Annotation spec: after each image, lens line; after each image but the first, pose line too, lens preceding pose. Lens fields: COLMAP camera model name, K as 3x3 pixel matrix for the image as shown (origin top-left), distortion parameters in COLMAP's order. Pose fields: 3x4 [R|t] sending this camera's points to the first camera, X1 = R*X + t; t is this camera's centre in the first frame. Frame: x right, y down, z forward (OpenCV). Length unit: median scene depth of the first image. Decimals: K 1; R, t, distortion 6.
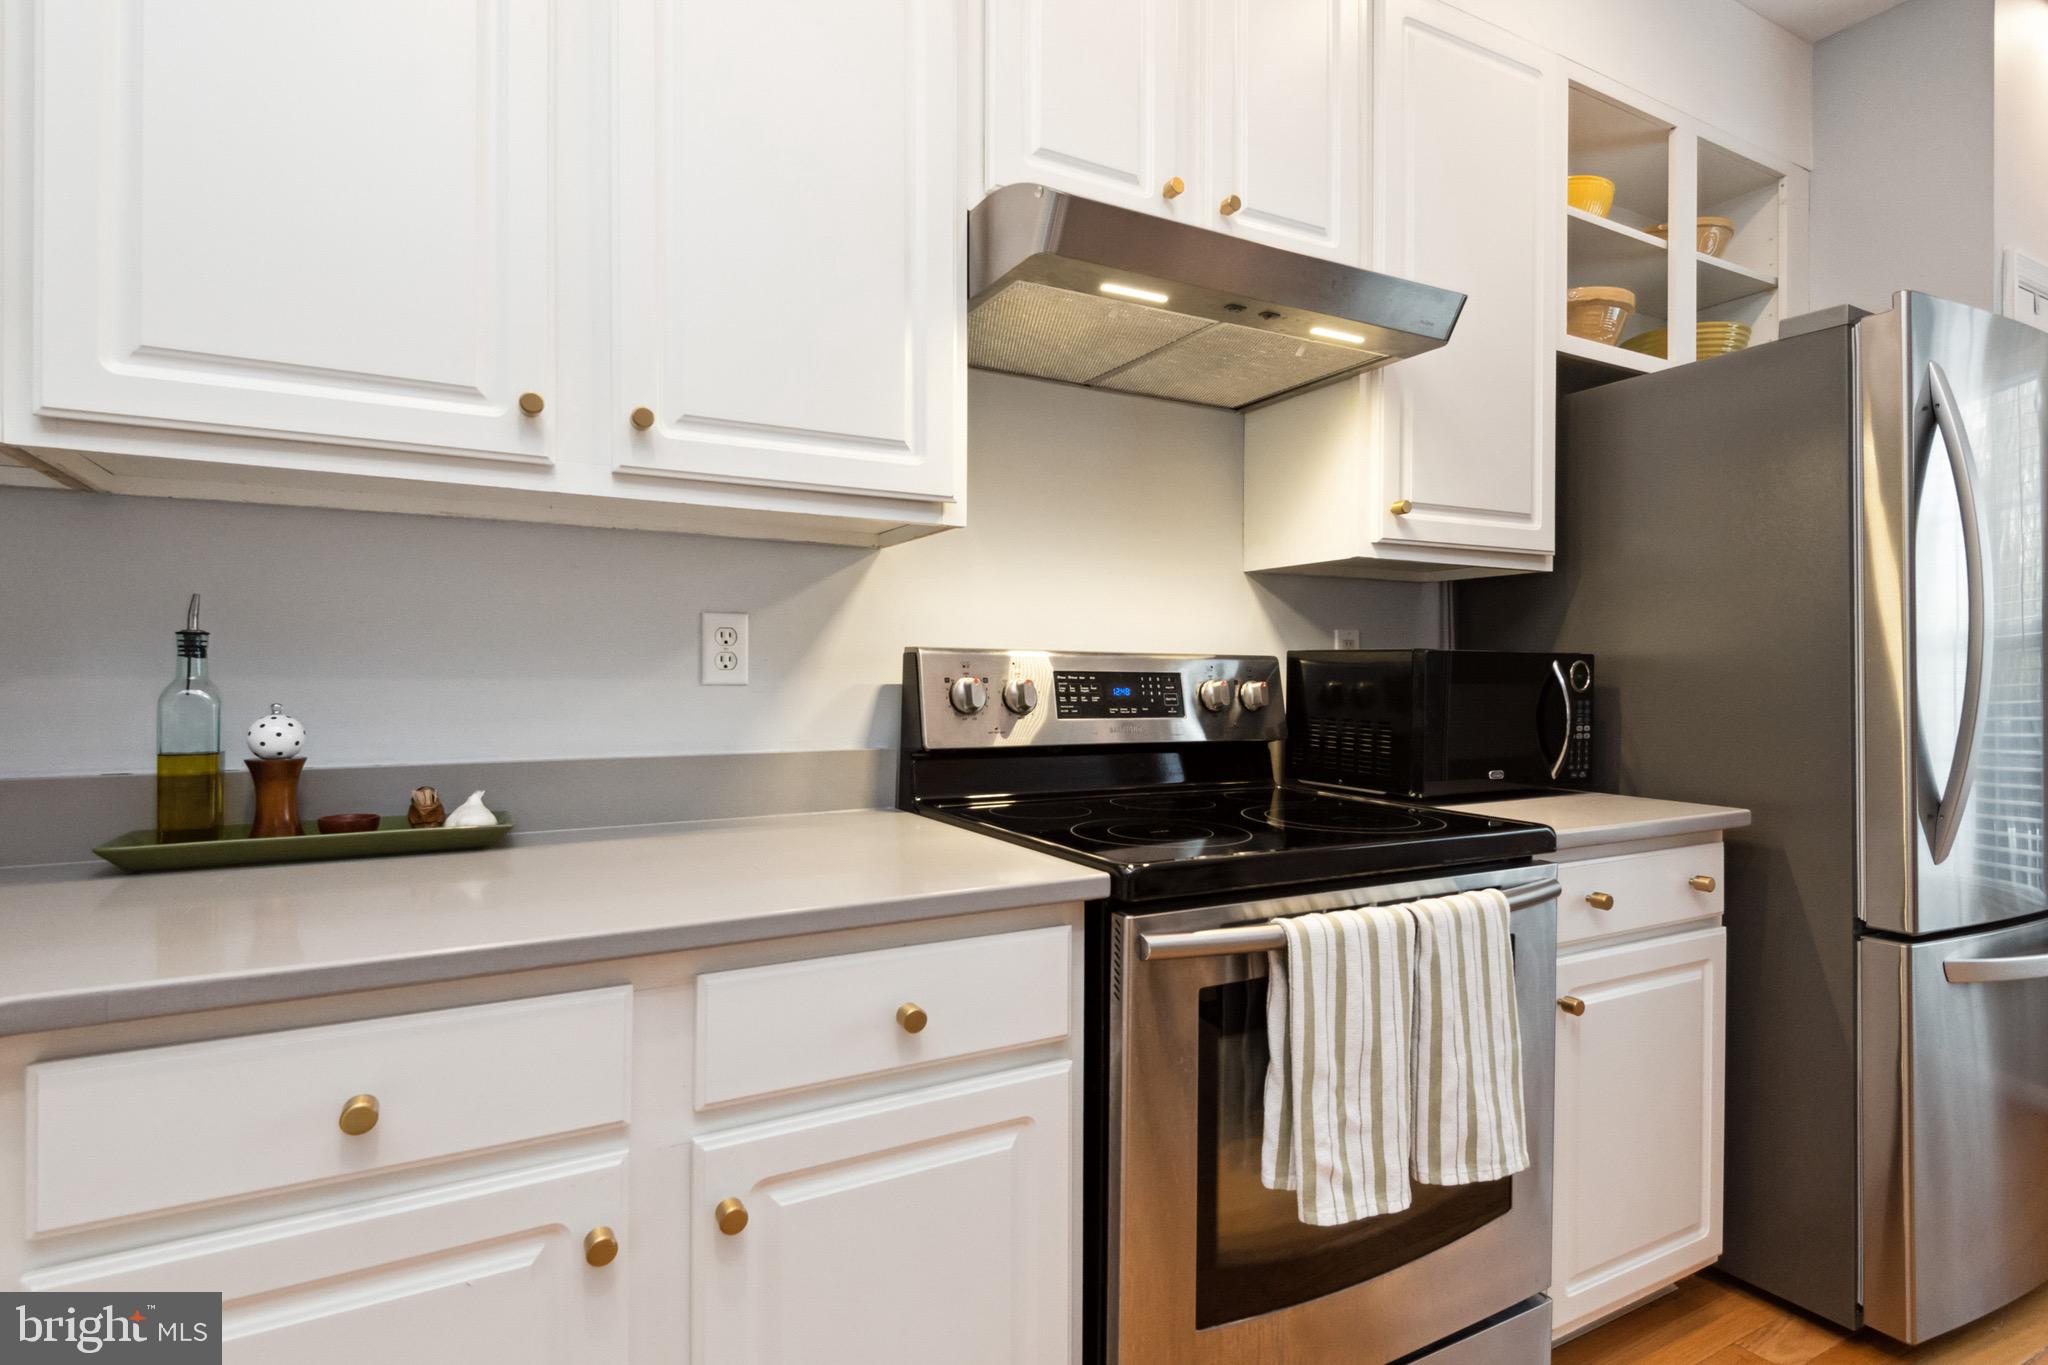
lens RADIAL K [[999.8, 0, 1024.0], [0, 999.8, 682.5], [0, 0, 1]] dist [0.019631, -0.000212]
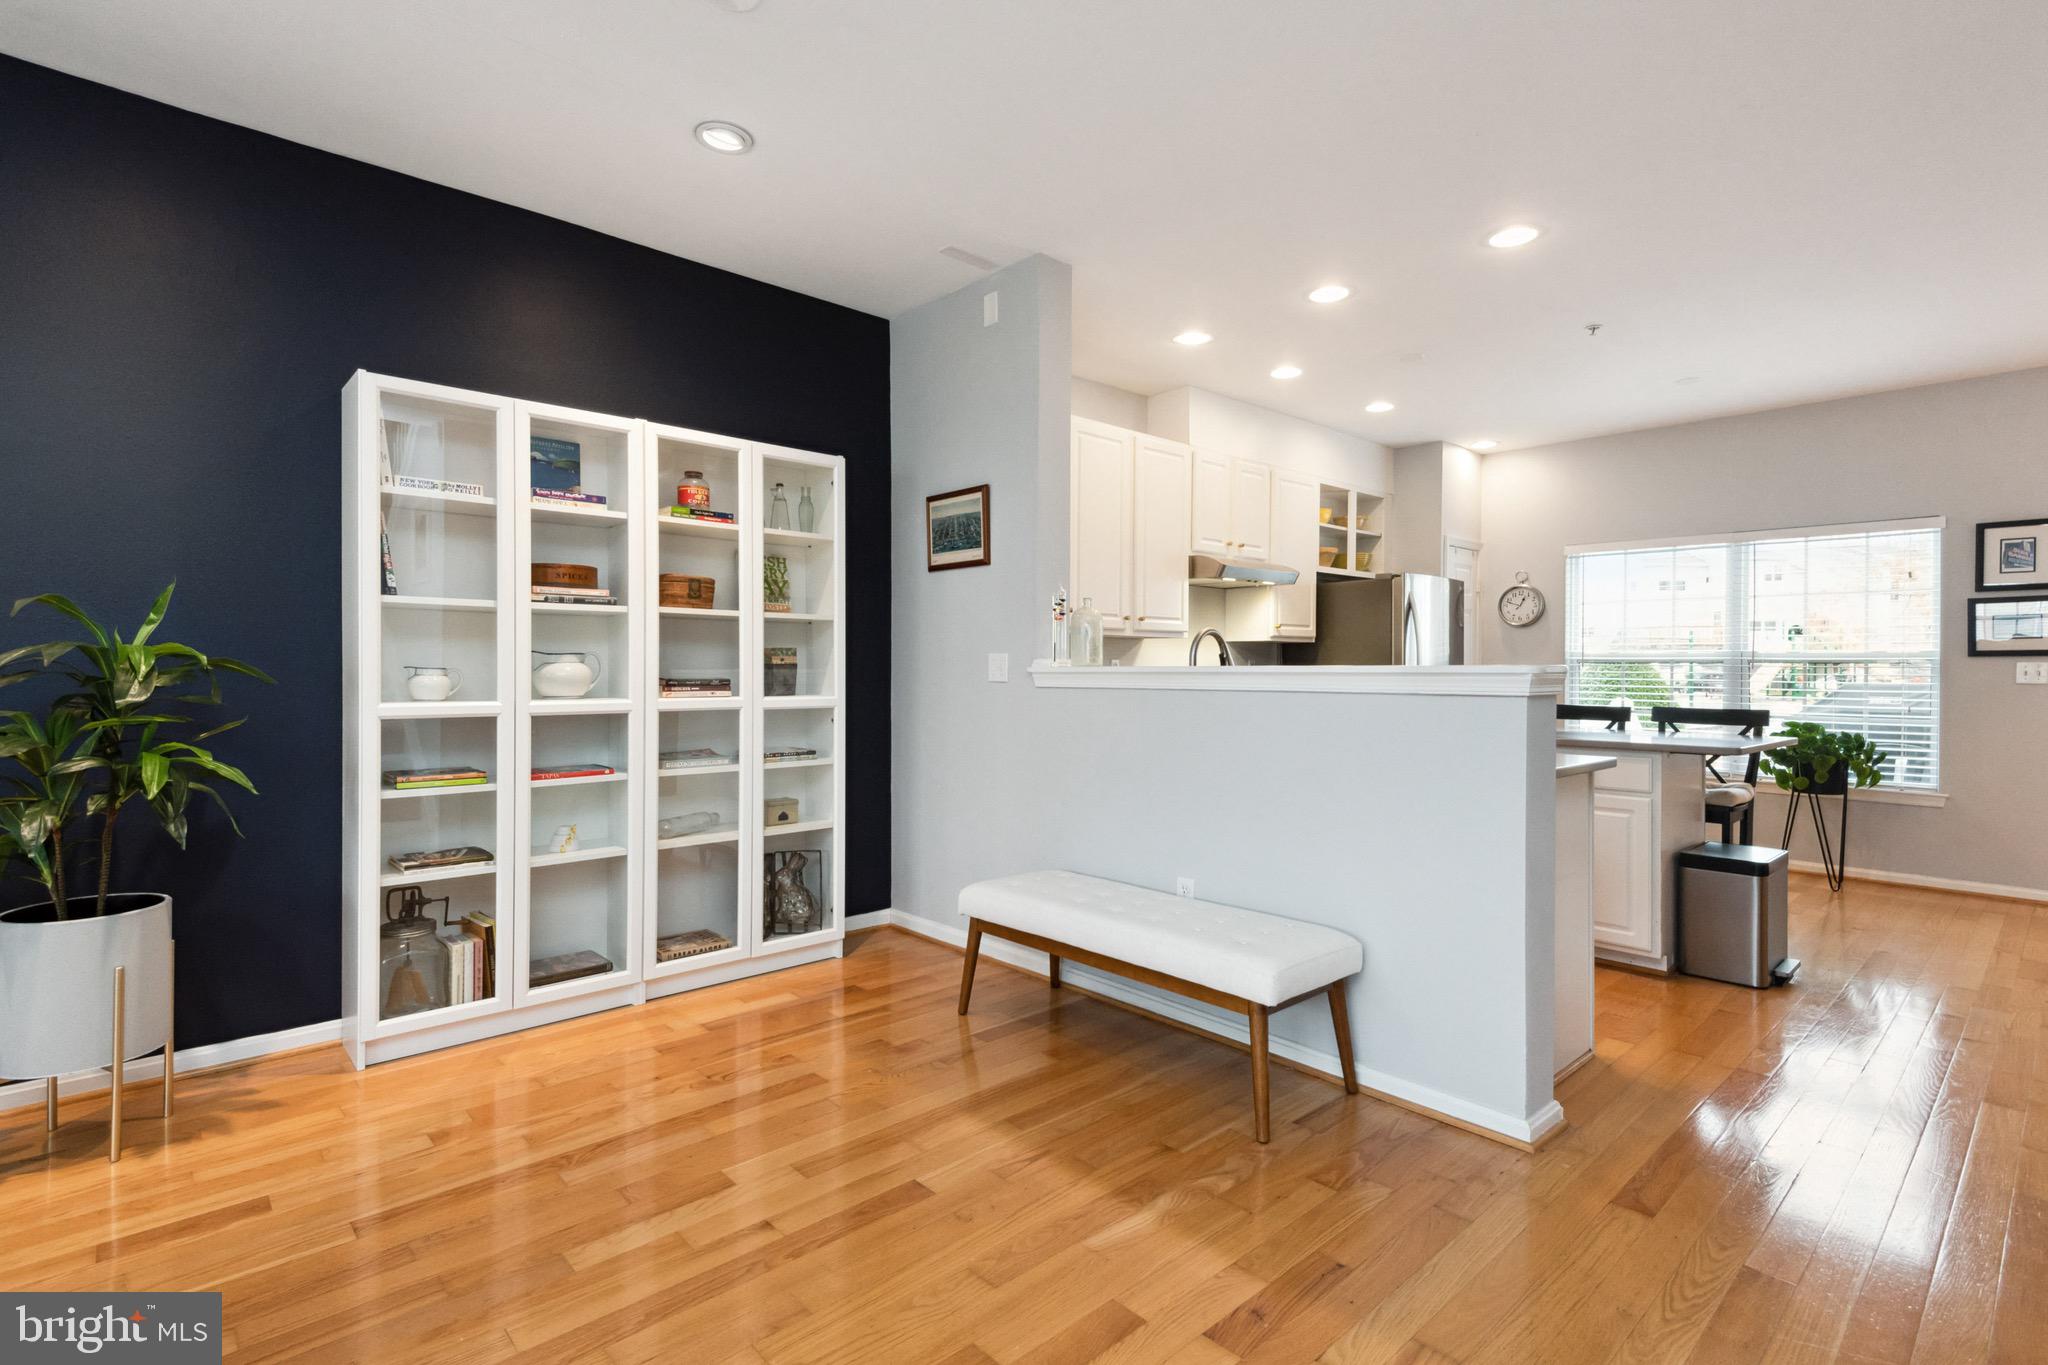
lens RADIAL K [[963.6, 0, 1001.7], [0, 963.6, 680.2], [0, 0, 1]] dist [0.045467, -0.011763]
pose [[0.974646, -0.006929, 0.223646, -1.540683], [0.003456, 0.999867, 0.015918, -0.059213], [-0.223726, -0.014742, 0.974540, -2.413056]]
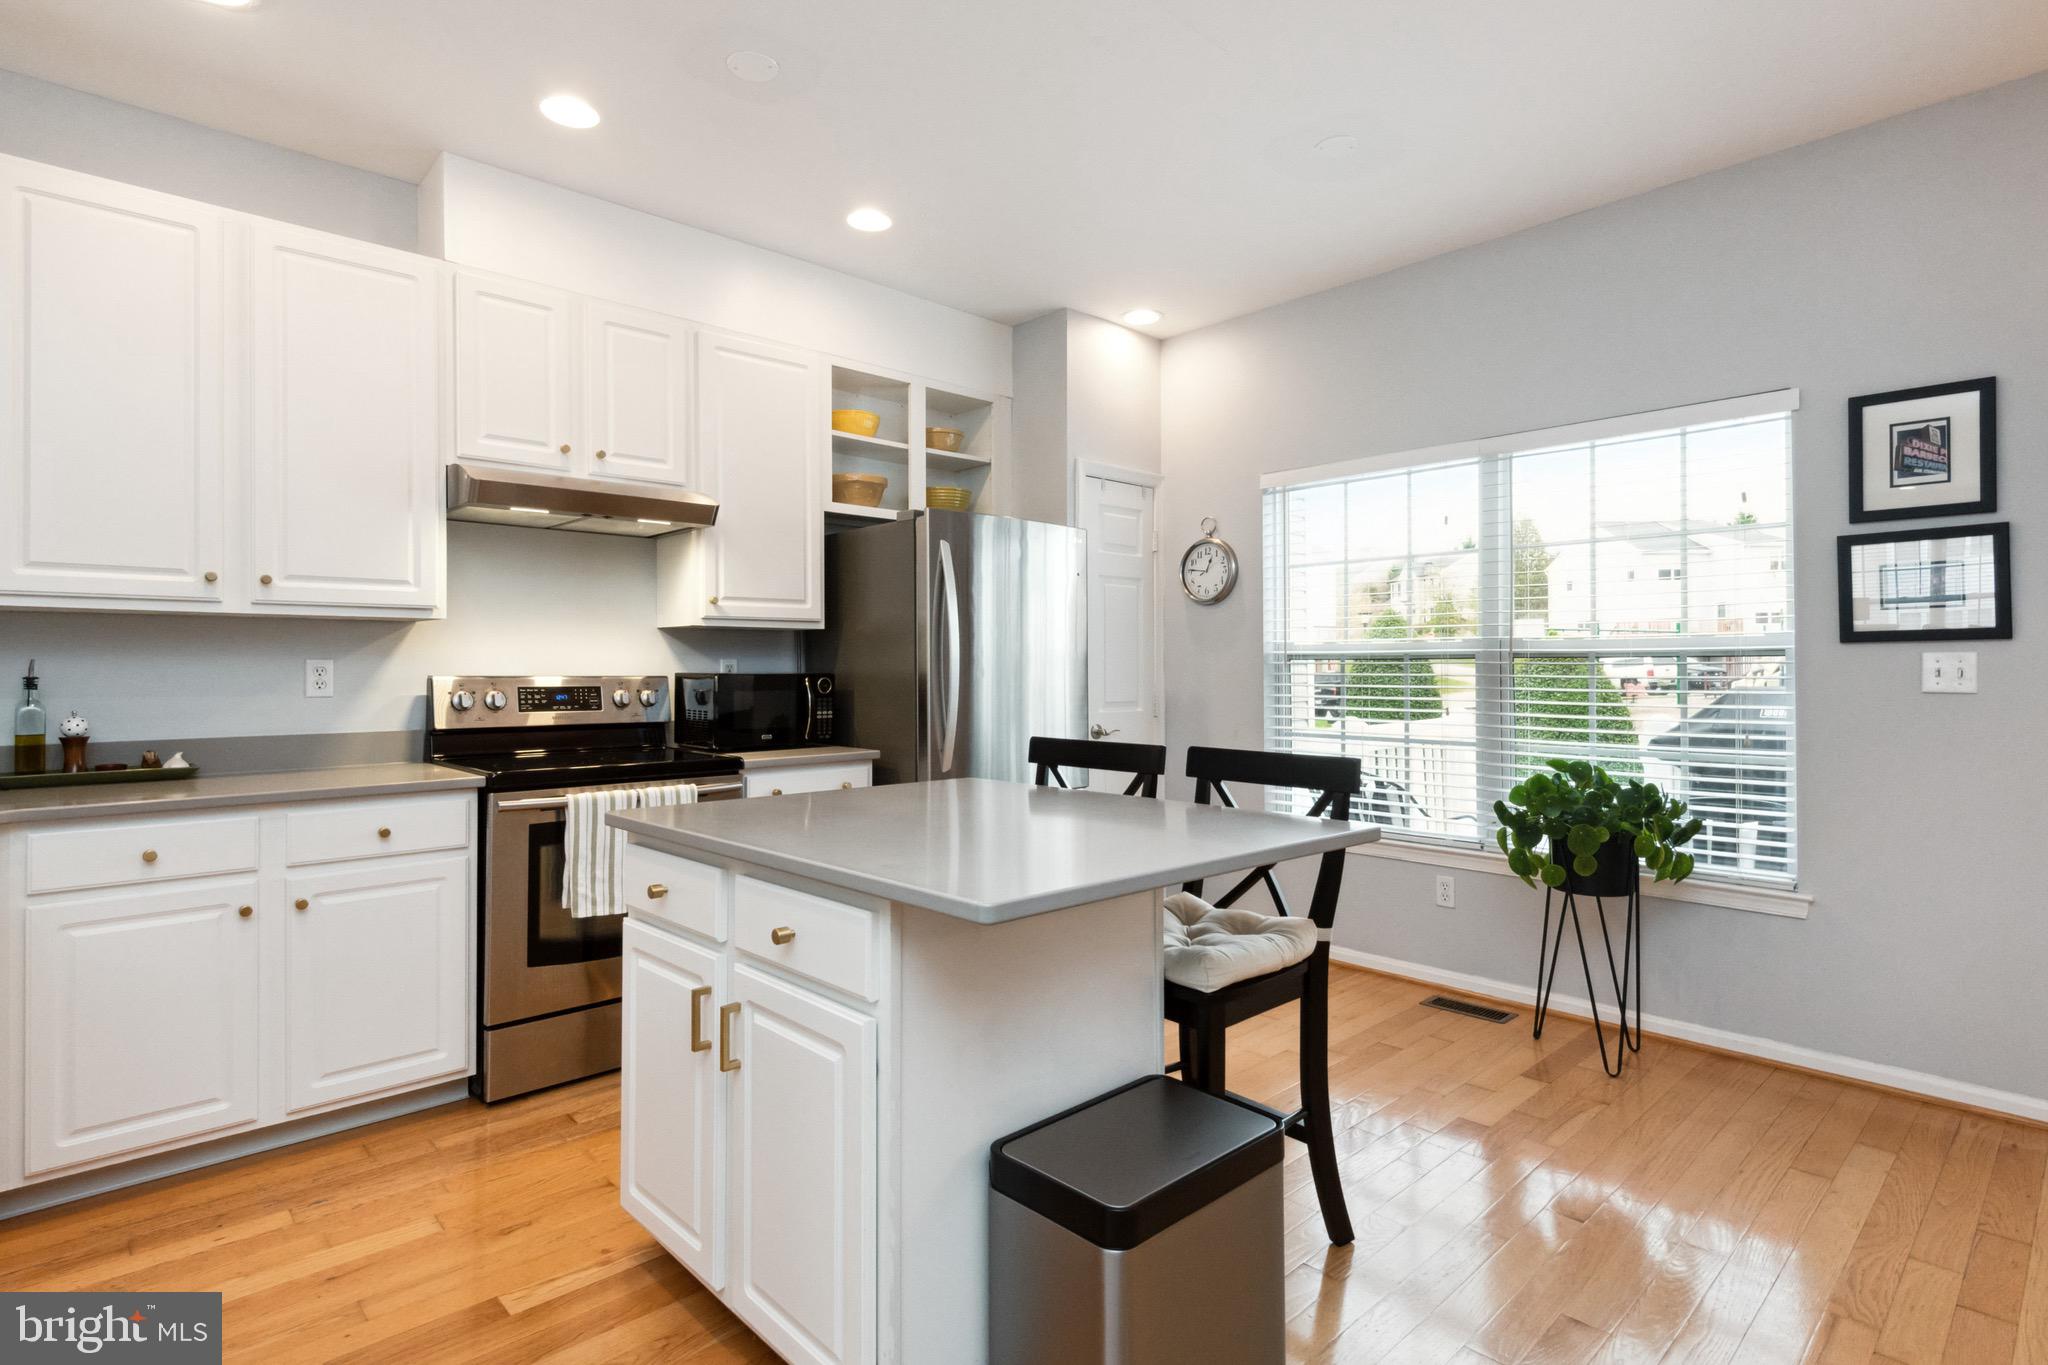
lens RADIAL K [[1028.9, 0, 981.9], [0, 1028.9, 664.1], [0, 0, 1]] dist [-0.005231, -0.001353]
pose [[0.976067, -0.007543, 0.217341, 0.557633], [0.010242, 0.999884, -0.011292, -0.028681], [-0.217231, 0.013248, 0.976030, -1.293312]]
